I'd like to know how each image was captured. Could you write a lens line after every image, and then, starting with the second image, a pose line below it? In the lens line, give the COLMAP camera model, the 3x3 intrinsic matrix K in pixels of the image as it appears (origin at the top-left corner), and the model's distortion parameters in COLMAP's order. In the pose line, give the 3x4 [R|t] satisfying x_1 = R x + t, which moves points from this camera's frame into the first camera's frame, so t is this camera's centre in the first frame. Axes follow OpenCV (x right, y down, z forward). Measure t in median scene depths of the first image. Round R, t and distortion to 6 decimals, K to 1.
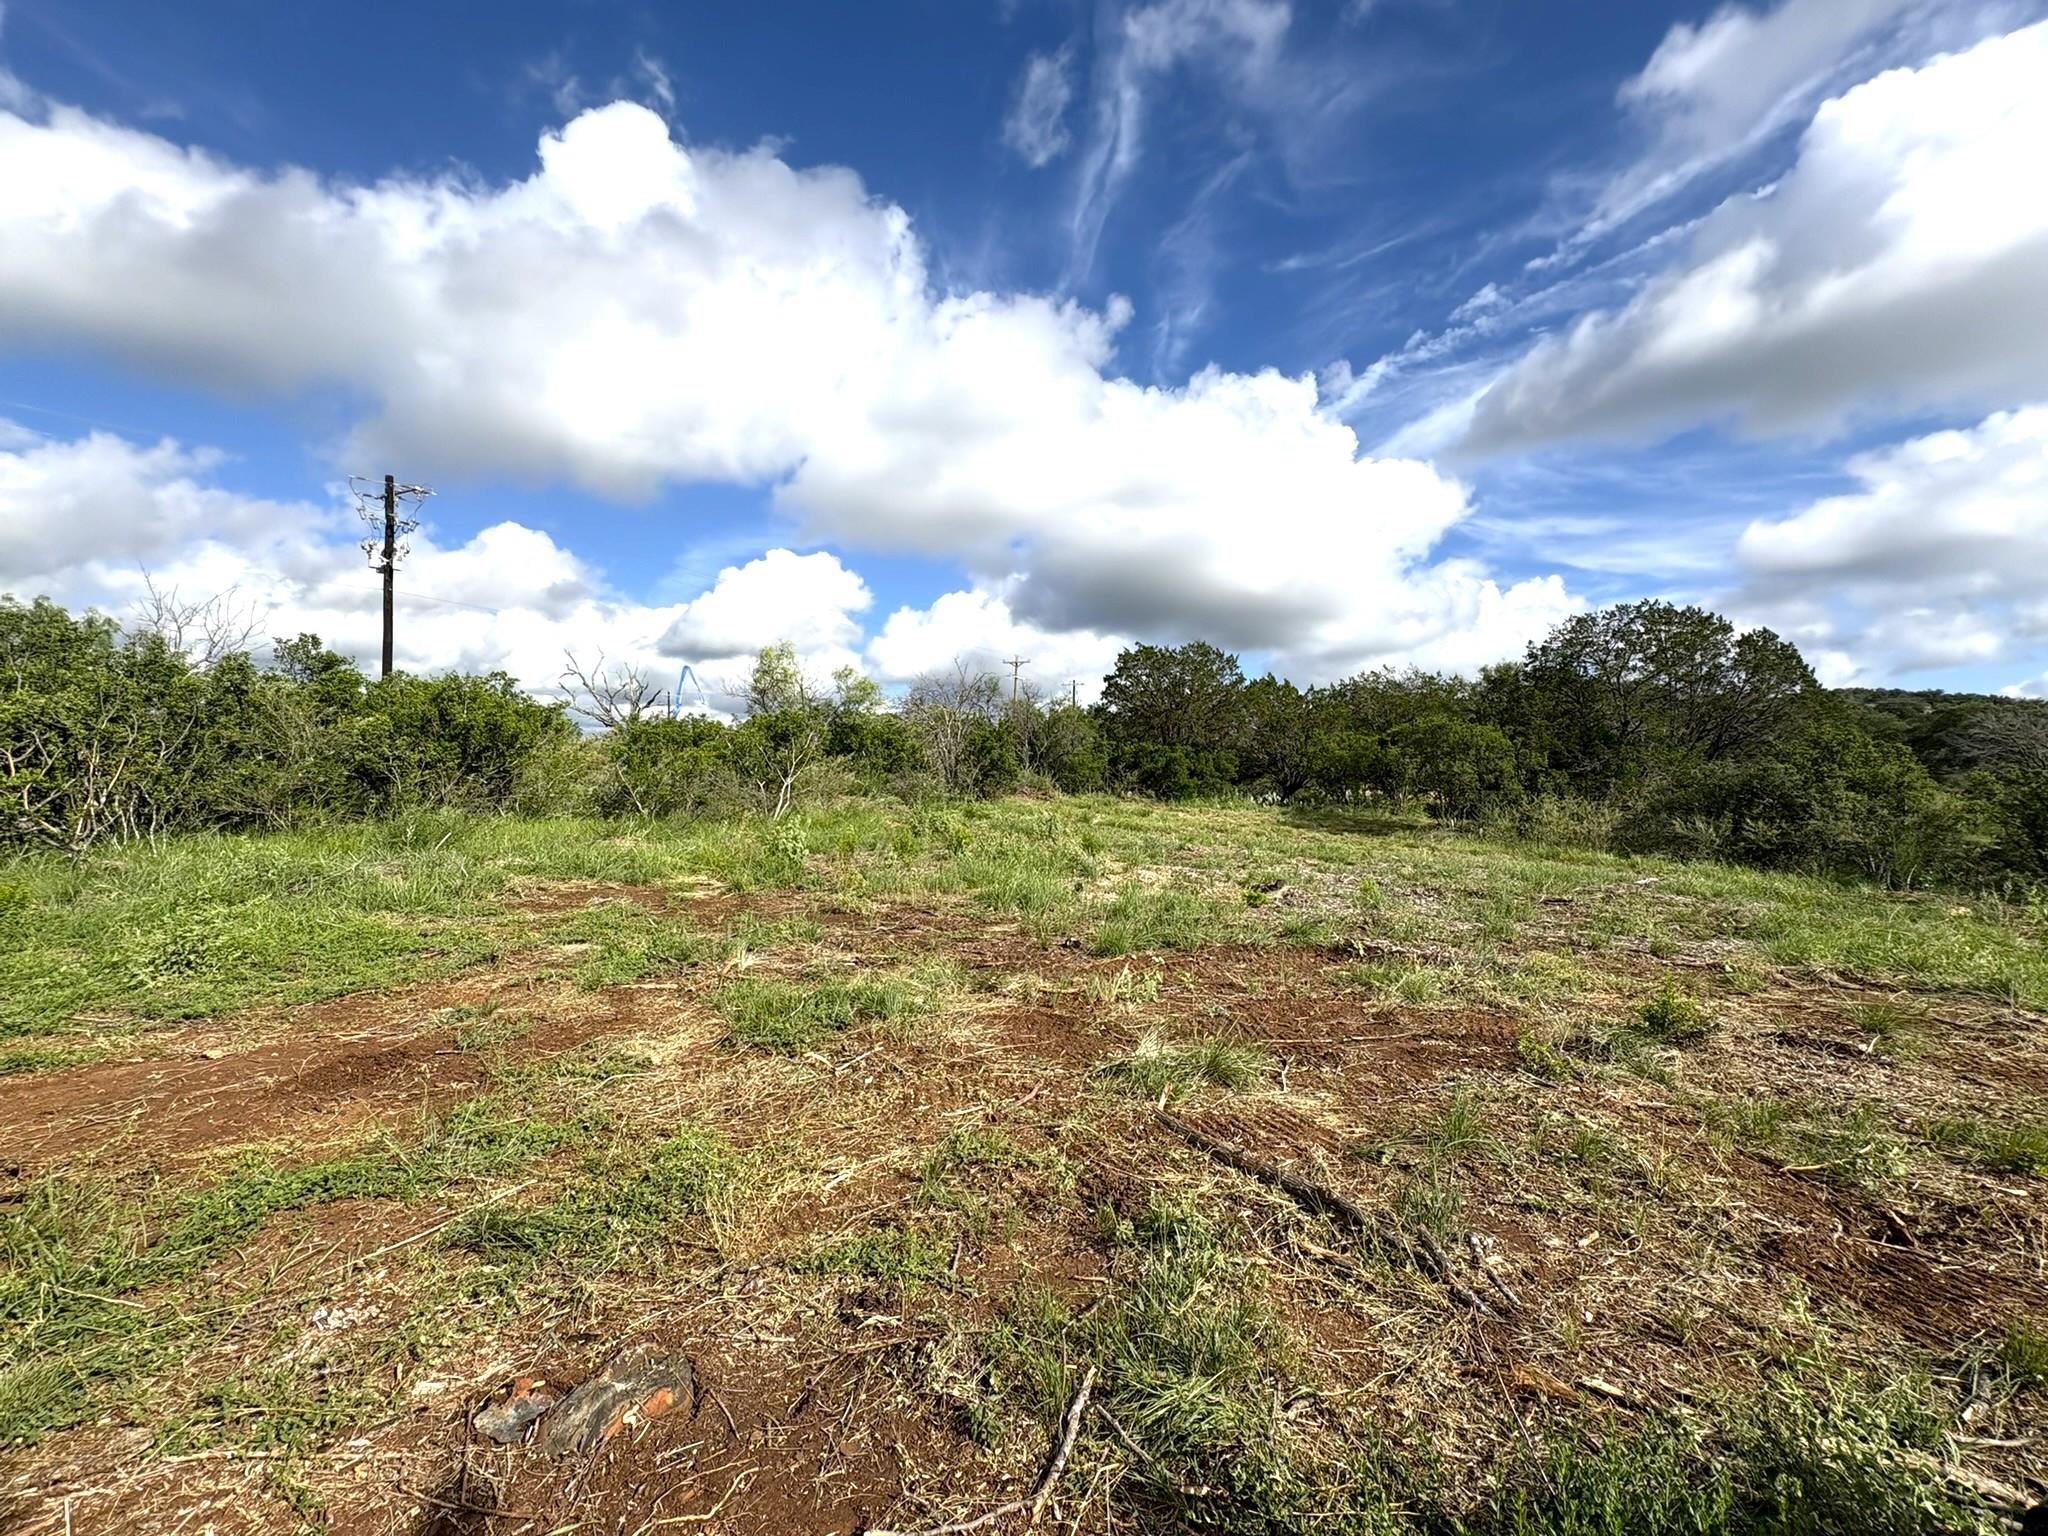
lens RADIAL K [[822.8, 0, 1039.6], [0, 822.8, 748.2], [0, 0, 1]] dist [-0.001745, 0.000781]
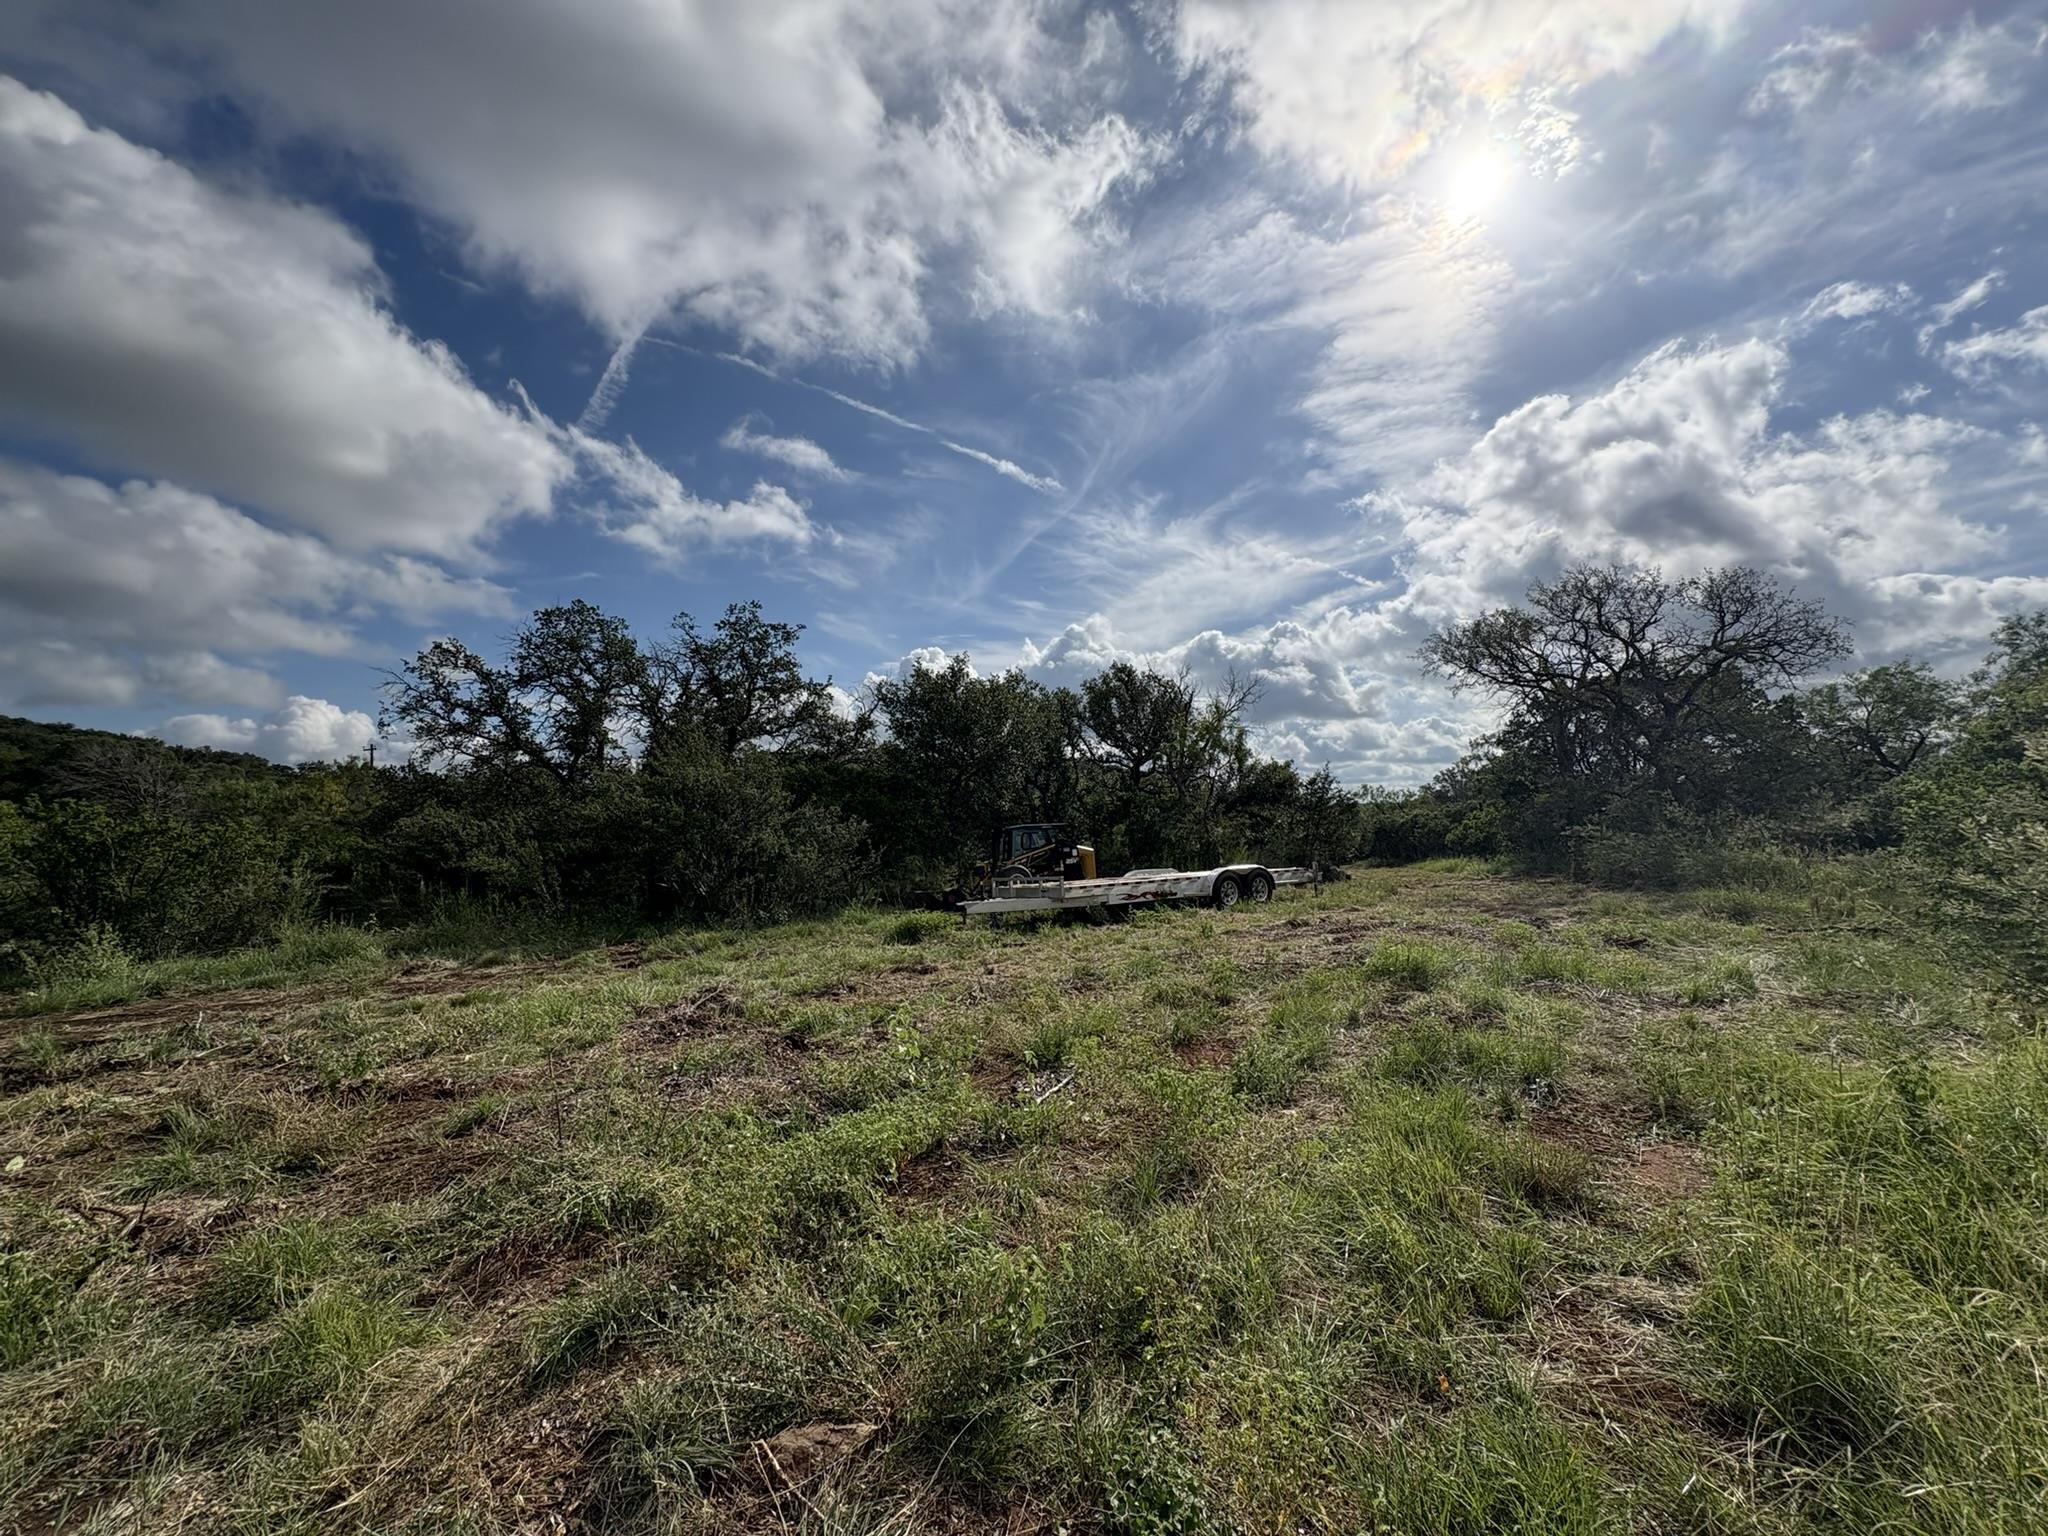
lens RADIAL K [[822.8, 0, 1006.2], [0, 822.8, 778.3], [0, 0, 1]] dist [-0.001745, 0.000781]
pose [[-0.109099, 0.031711, 0.993525, 0.181193], [-0.022971, 0.999144, -0.034413, 0.005589], [-0.993765, -0.026576, -0.108277, 0.109769]]
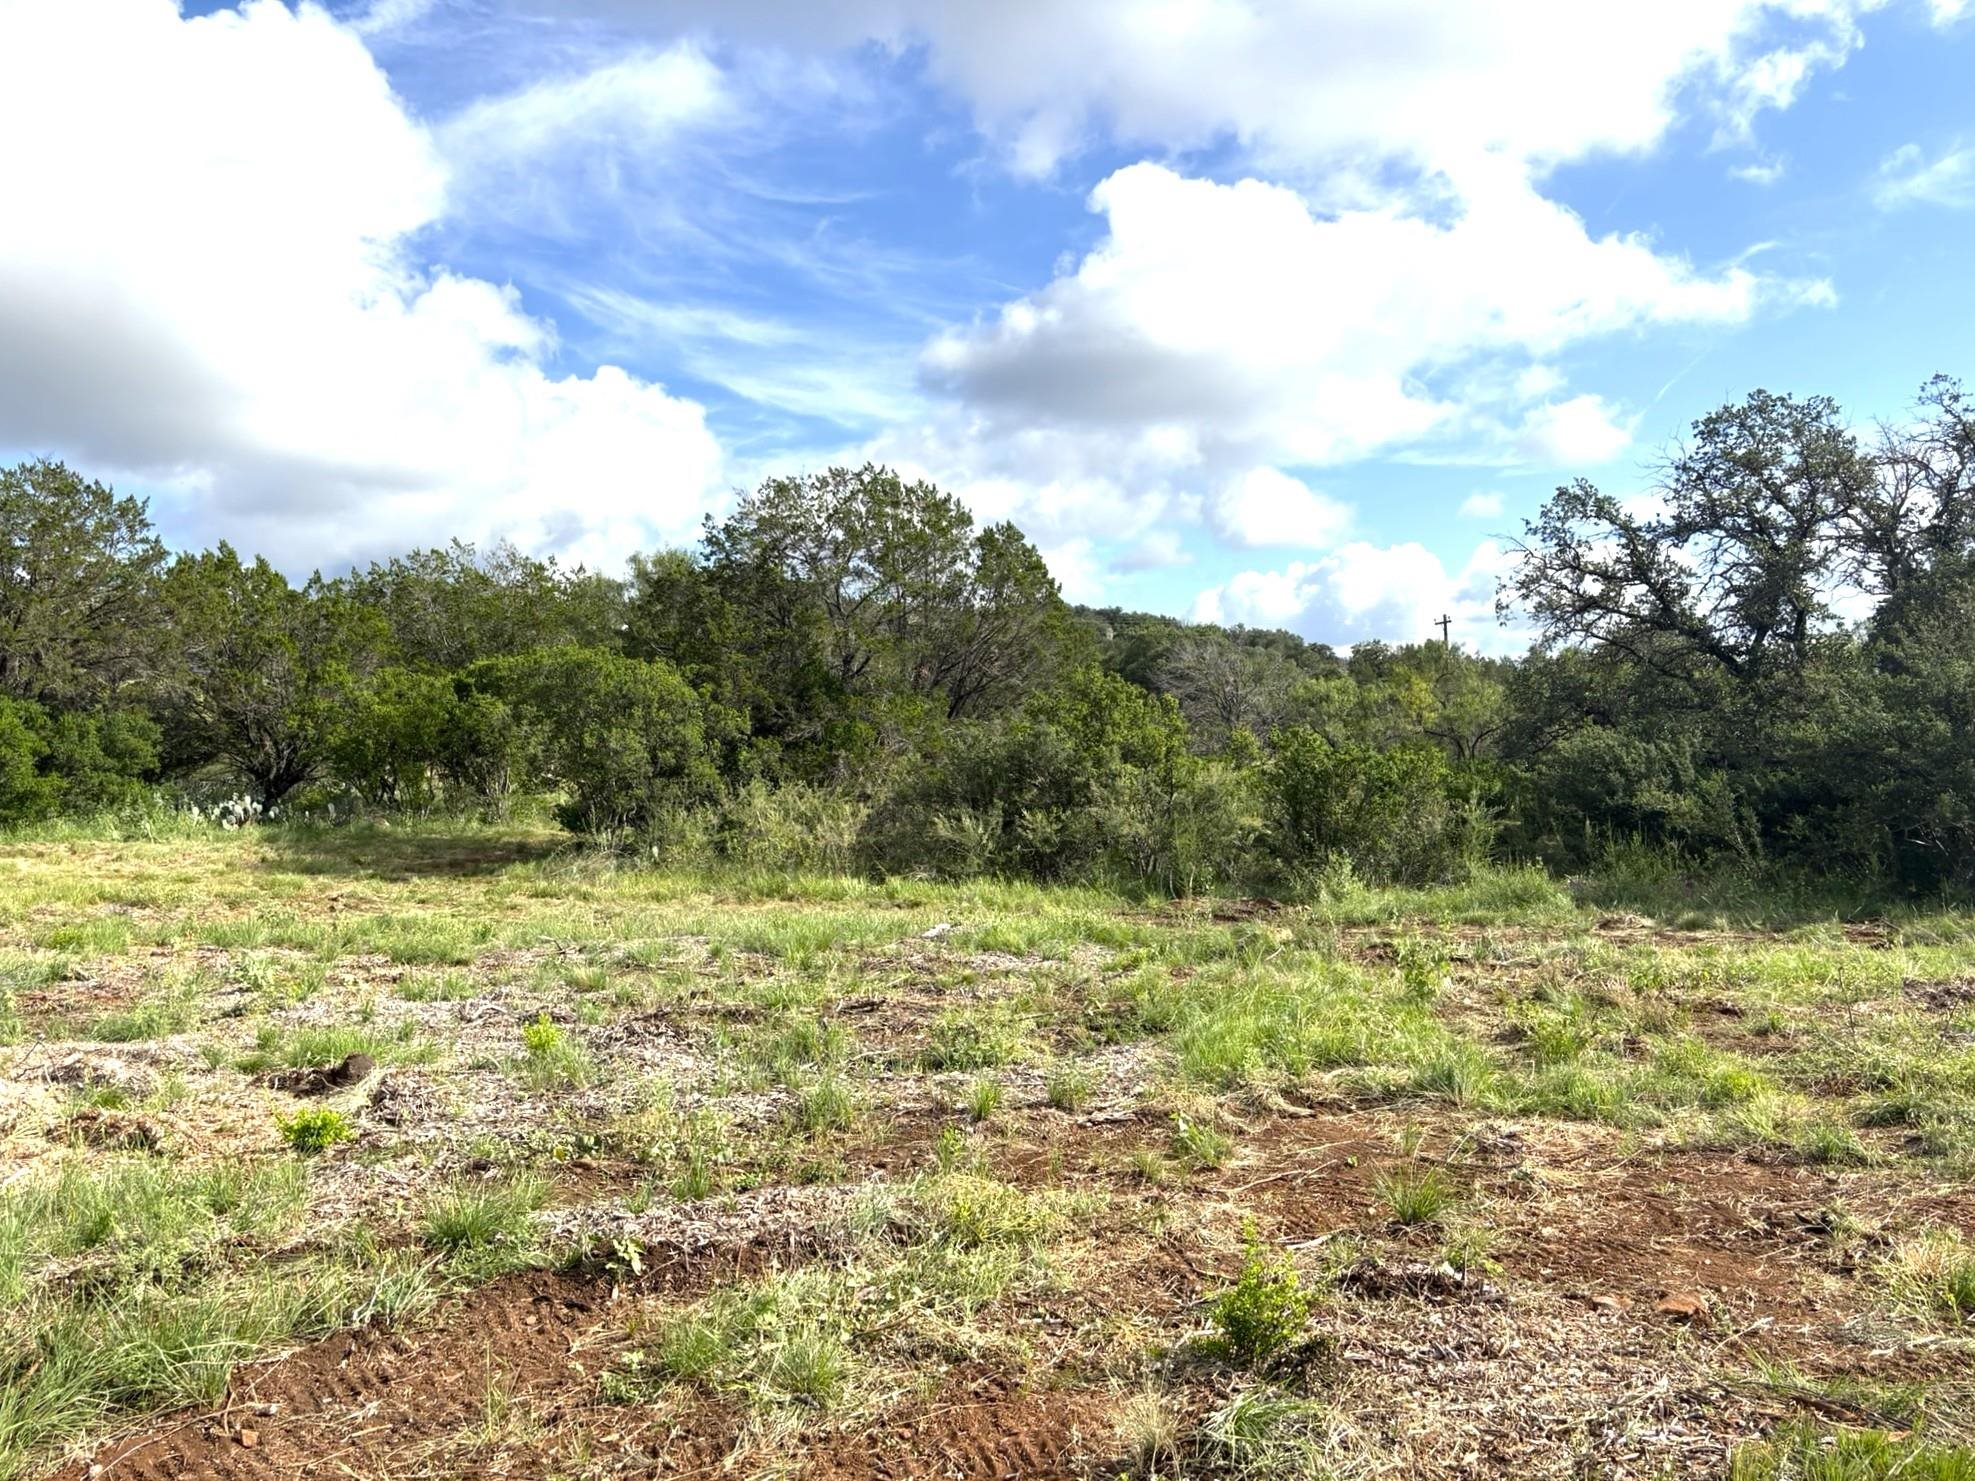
lens RADIAL K [[1498.7, 0, 1020.9], [0, 1498.7, 787.9], [0, 0, 1]] dist [0.027709, -0.011996]
pose [[0.723449, -0.057331, 0.687993, 0.000407], [0.010754, 0.997361, 0.071802, -0.014418], [-0.690294, -0.044547, 0.722157, 0.064511]]
